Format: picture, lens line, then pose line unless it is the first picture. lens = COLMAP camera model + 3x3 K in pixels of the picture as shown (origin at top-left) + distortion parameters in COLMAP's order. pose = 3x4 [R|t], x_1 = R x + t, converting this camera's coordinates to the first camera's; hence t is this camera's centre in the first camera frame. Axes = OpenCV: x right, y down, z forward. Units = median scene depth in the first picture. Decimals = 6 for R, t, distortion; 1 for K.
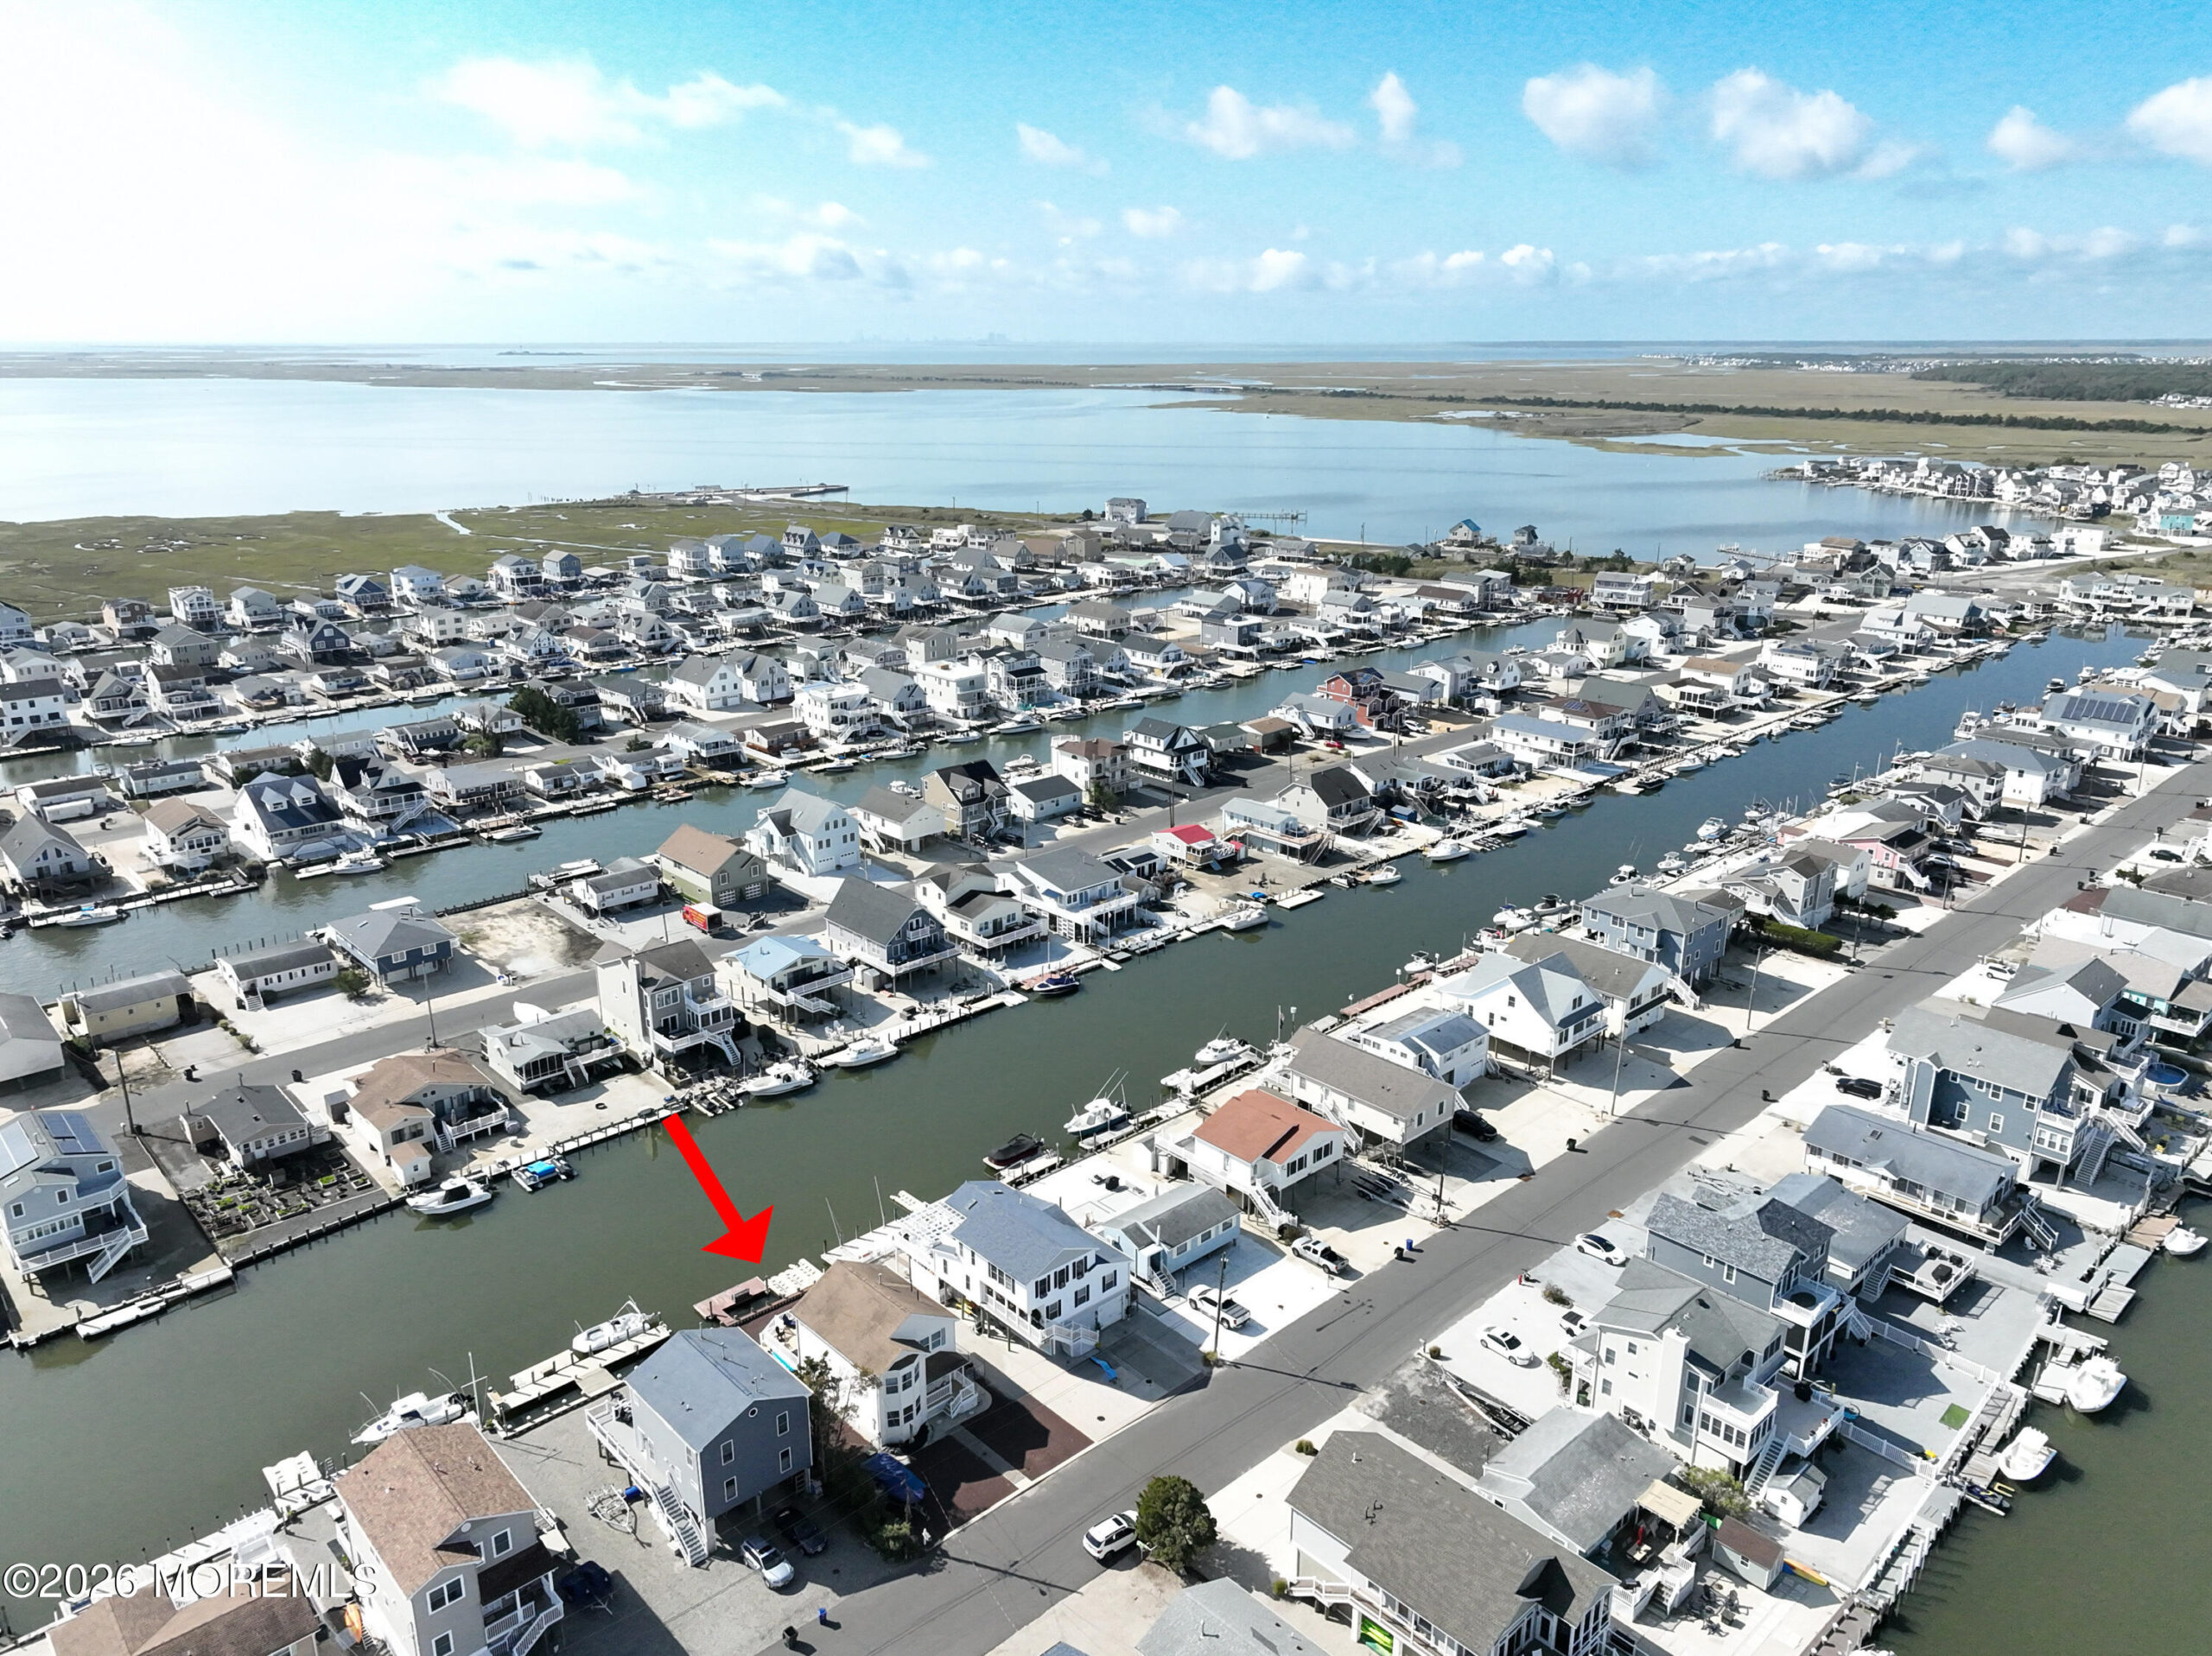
lens RADIAL K [[1569.6, 0, 1106.0], [0, 1569.6, 828.0], [0, 0, 1]] dist [0.007152, -0.001046]
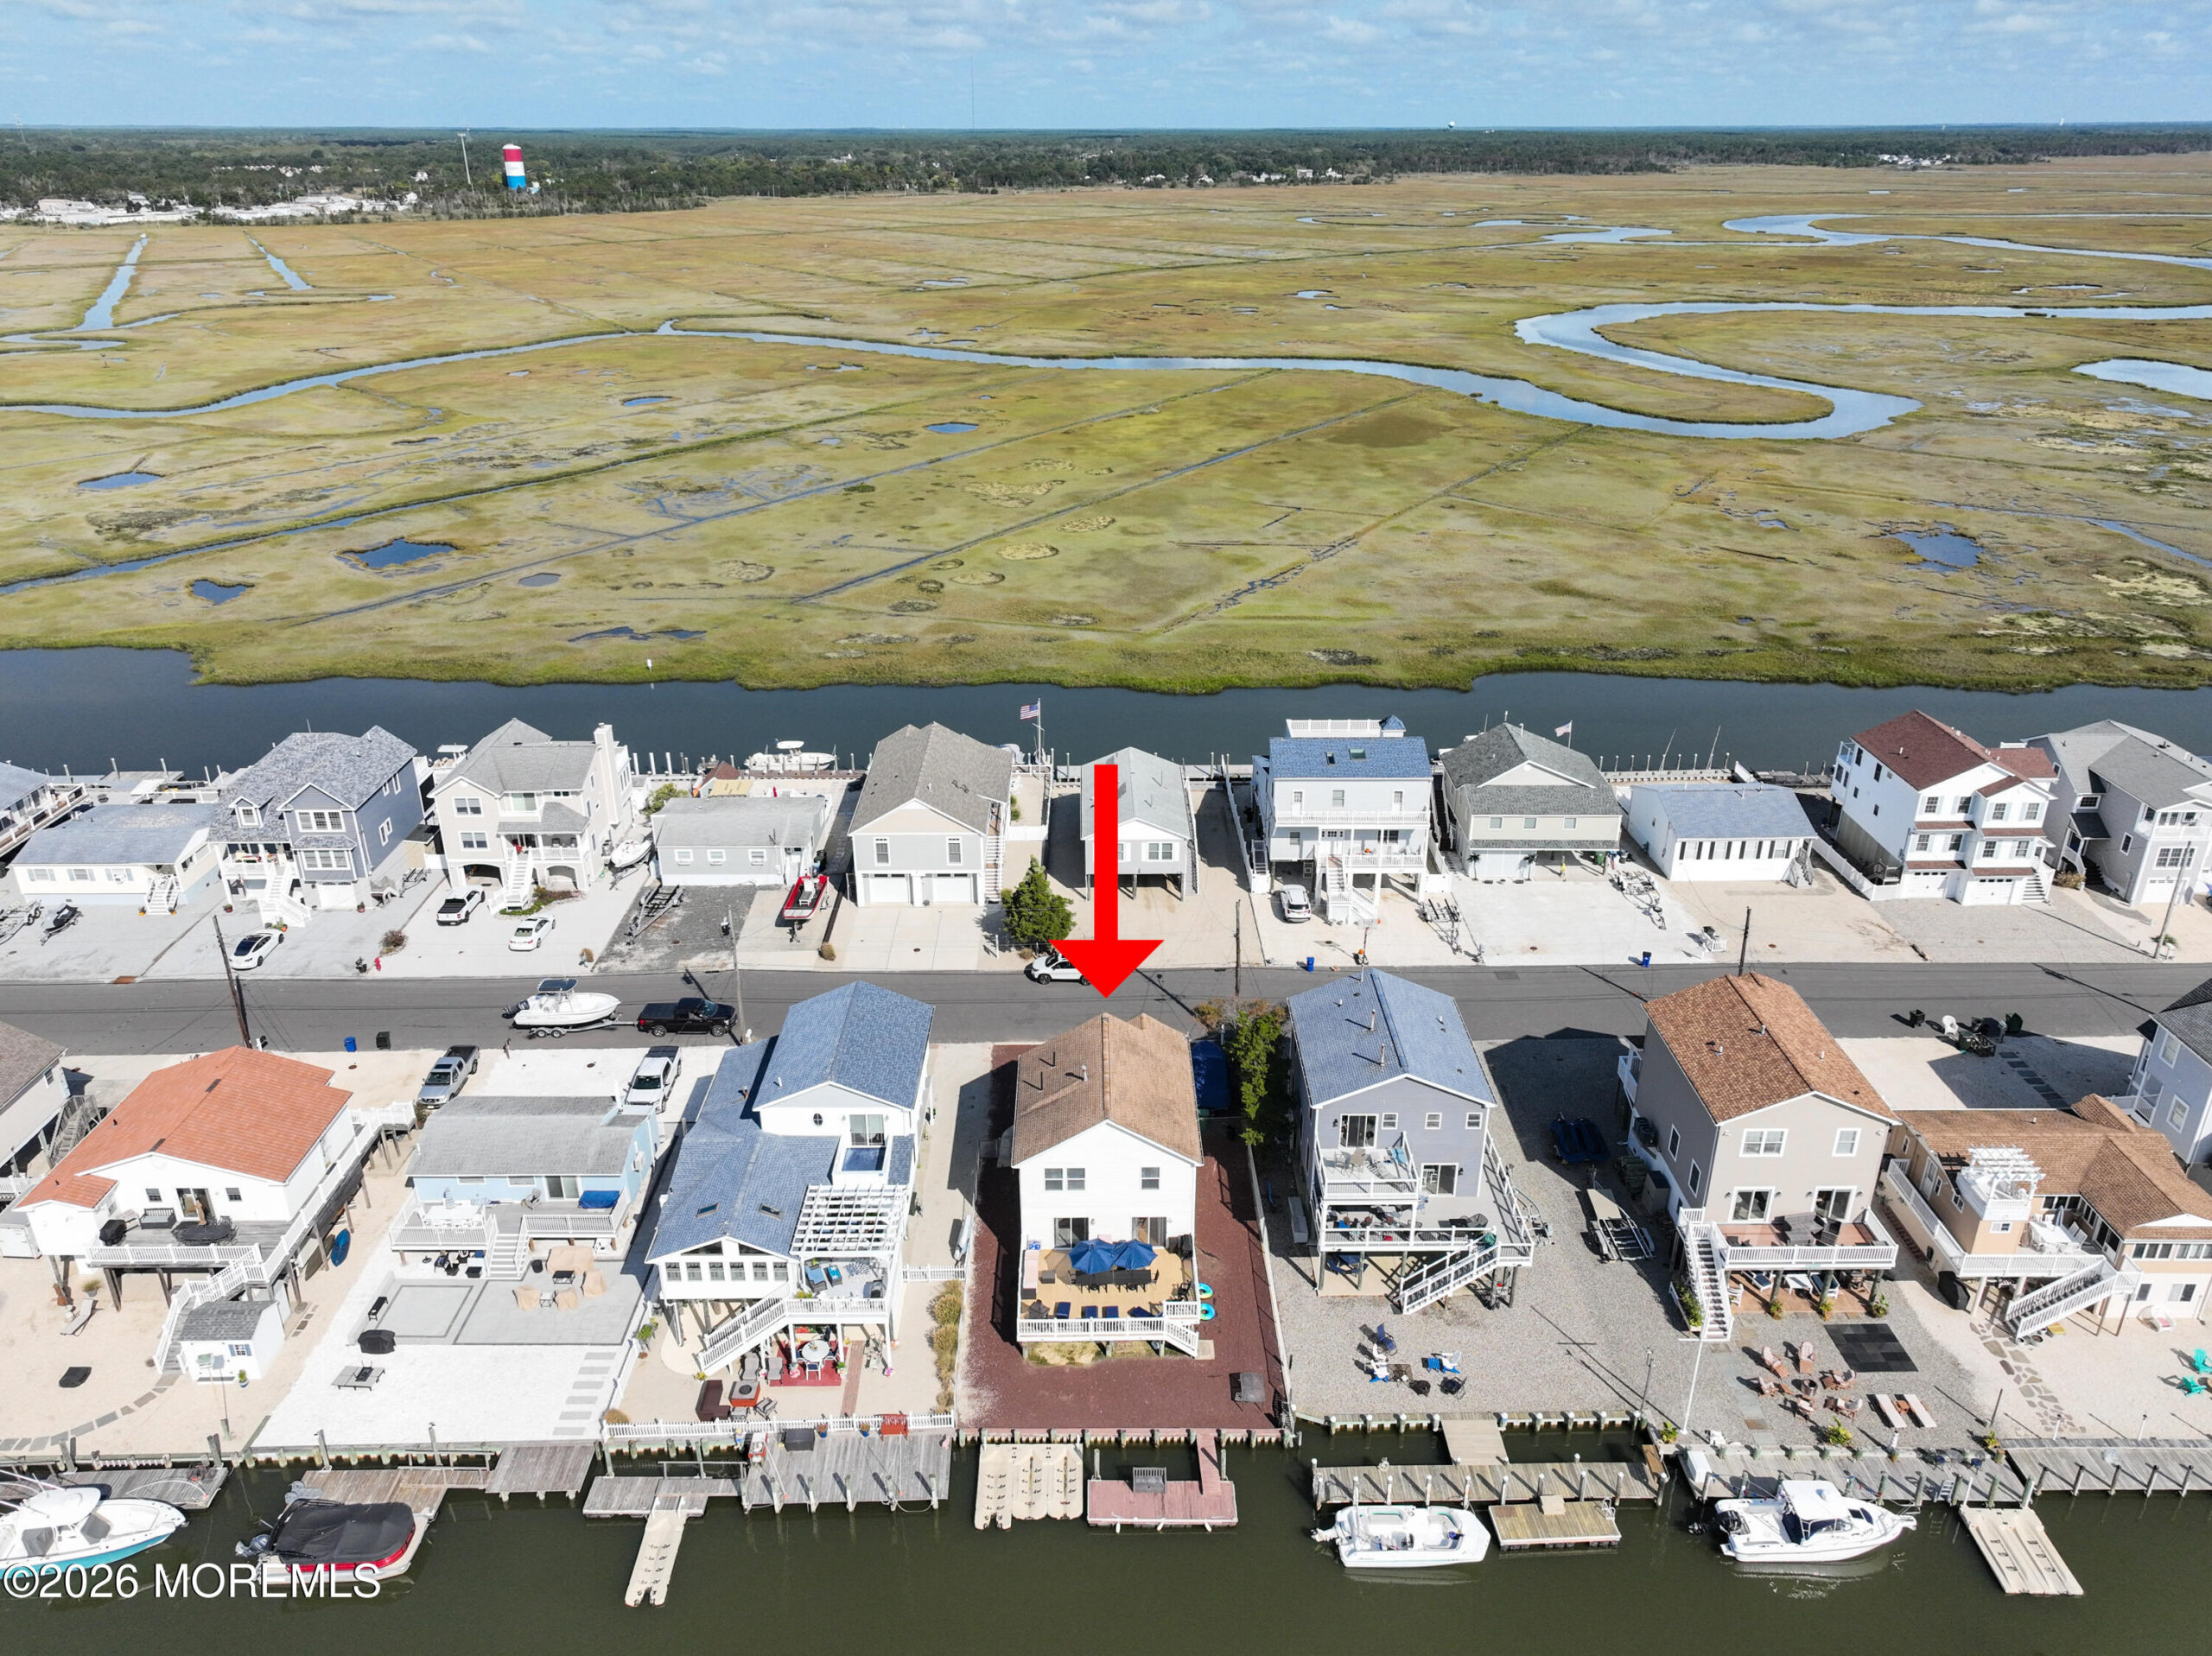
lens RADIAL K [[1569.6, 0, 1106.0], [0, 1569.6, 828.0], [0, 0, 1]] dist [0.007152, -0.001046]
pose [[-0.738591, -0.278435, 0.613969, -0.396362], [0.201229, 0.778152, 0.594967, -0.132567], [-0.643421, 0.562986, -0.518707, 0.975318]]
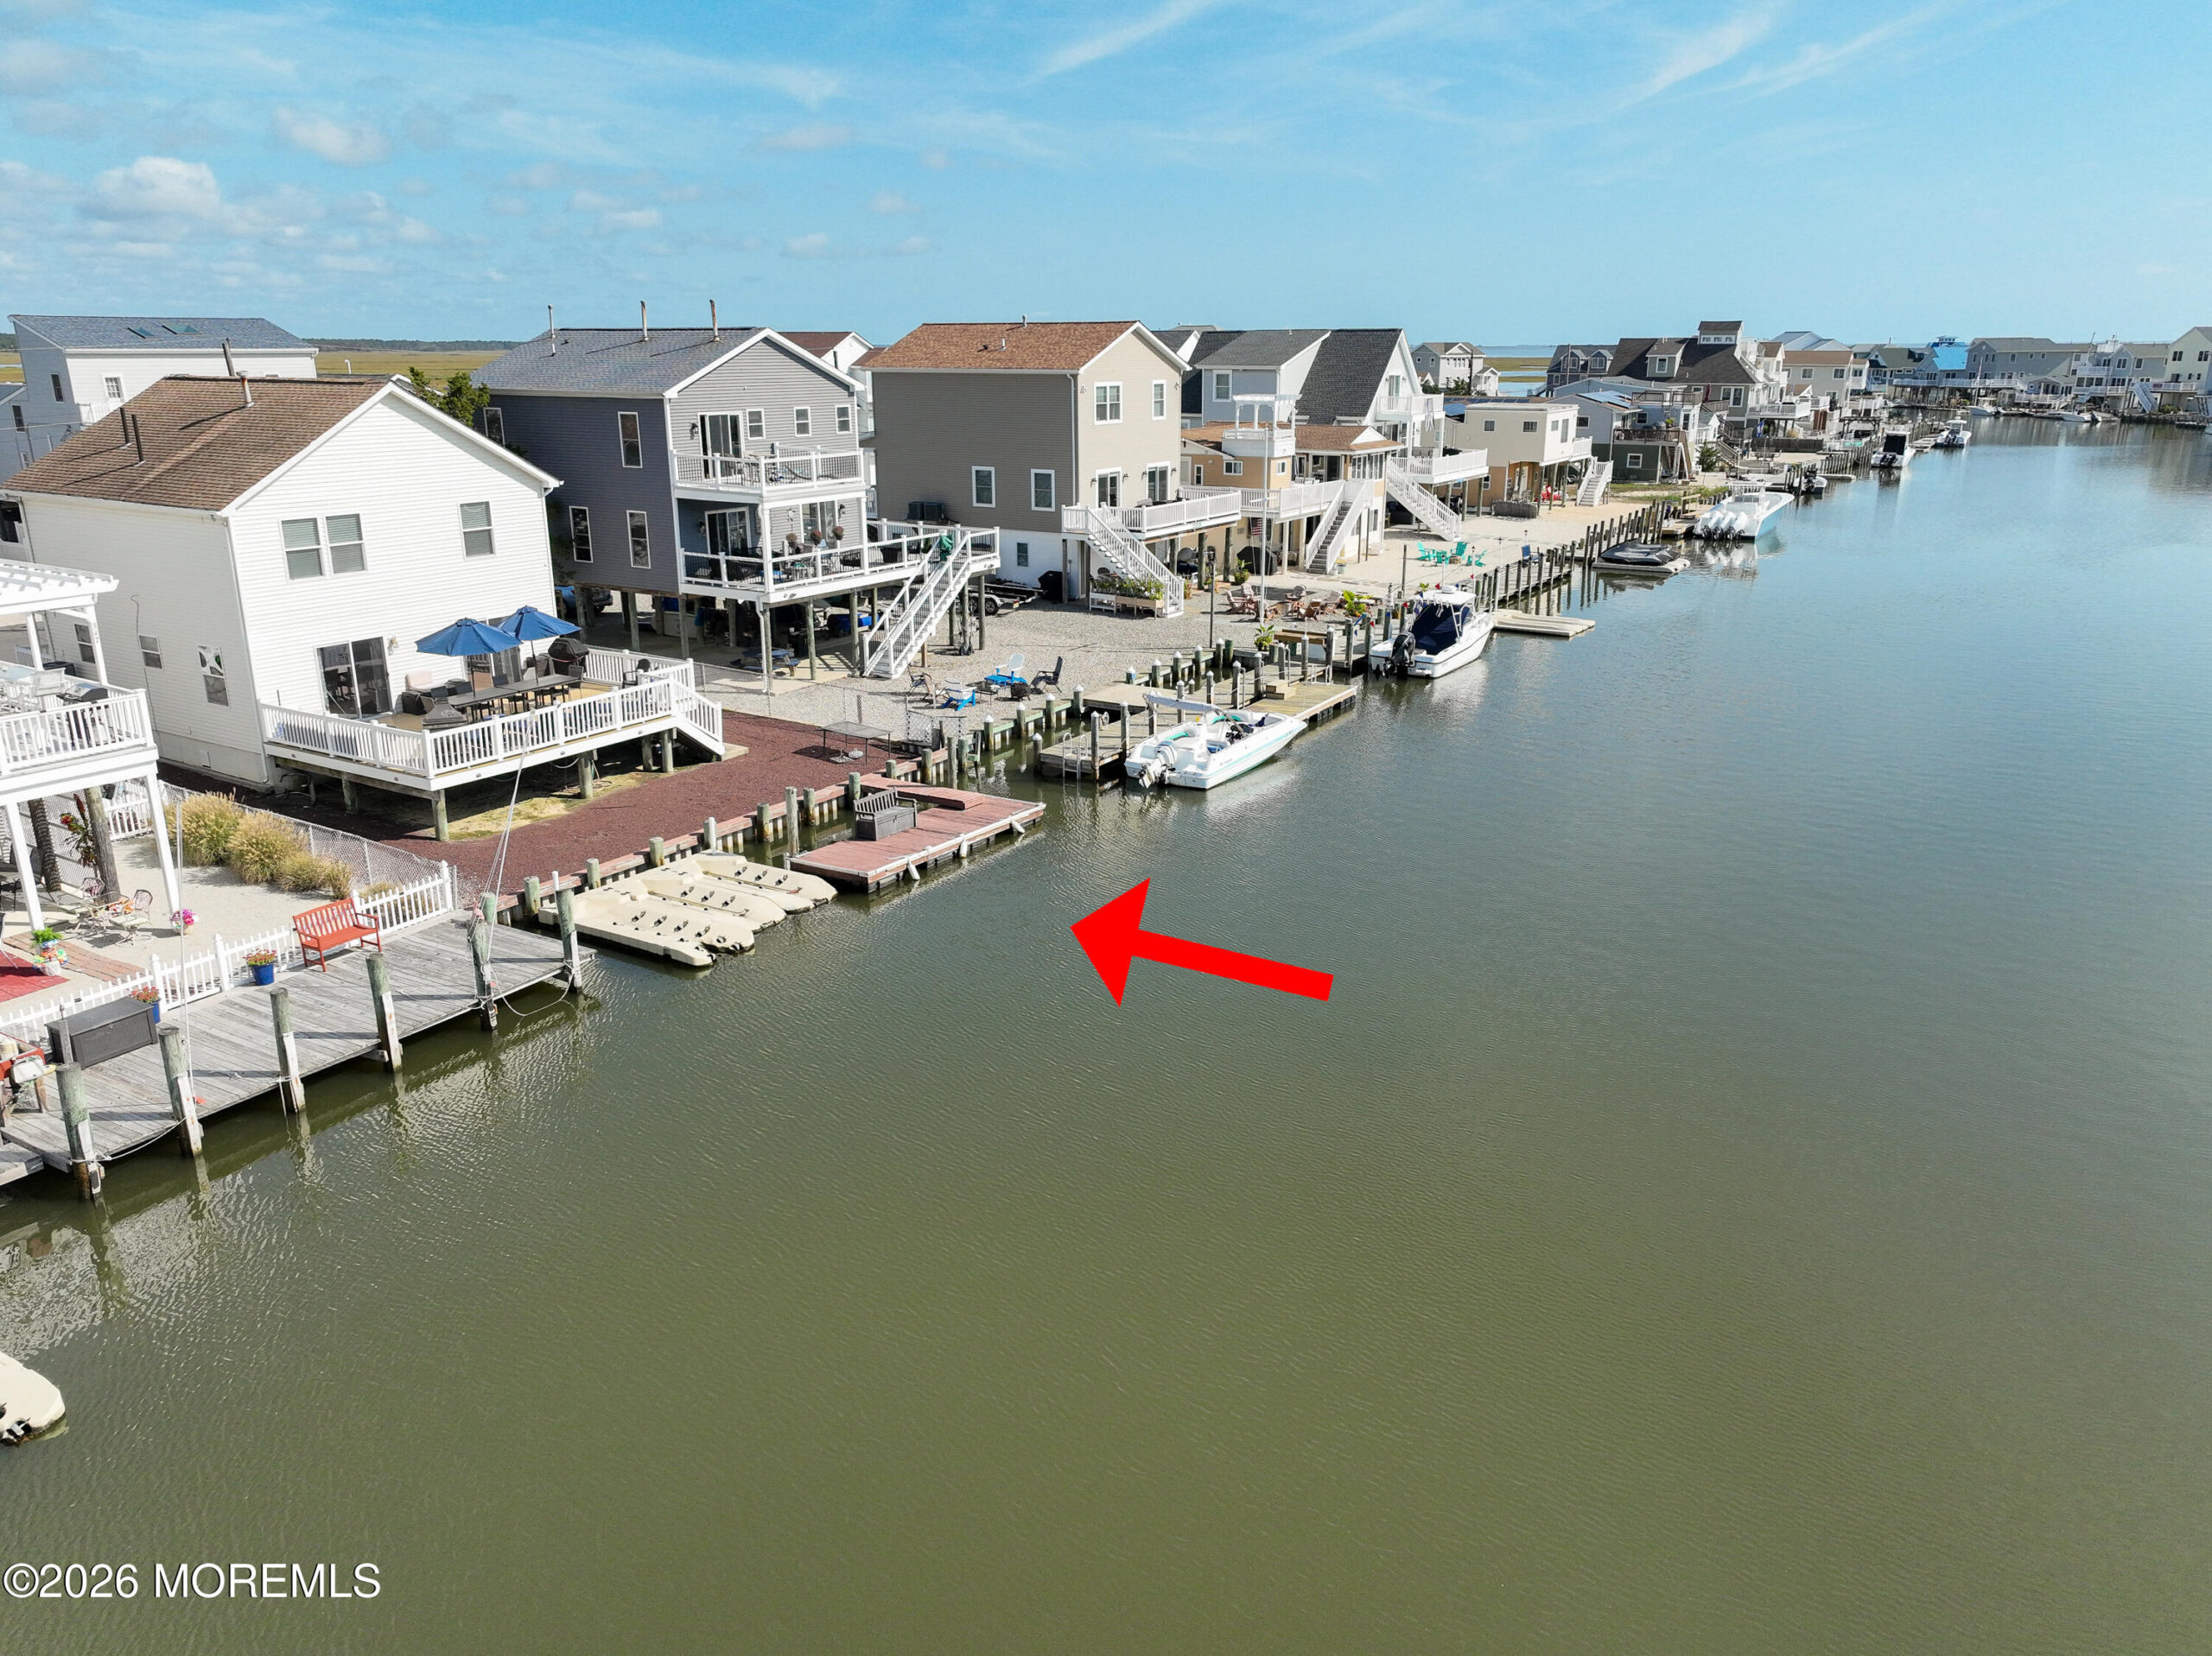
lens RADIAL K [[1569.6, 0, 1106.0], [0, 1569.6, 828.0], [0, 0, 1]] dist [0.007152, -0.001046]
pose [[-0.967381, 0.075809, -0.241715, -0.174597], [-0.074161, 0.827619, 0.556370, 0.131024], [0.242226, 0.556148, -0.795001, 1.029017]]
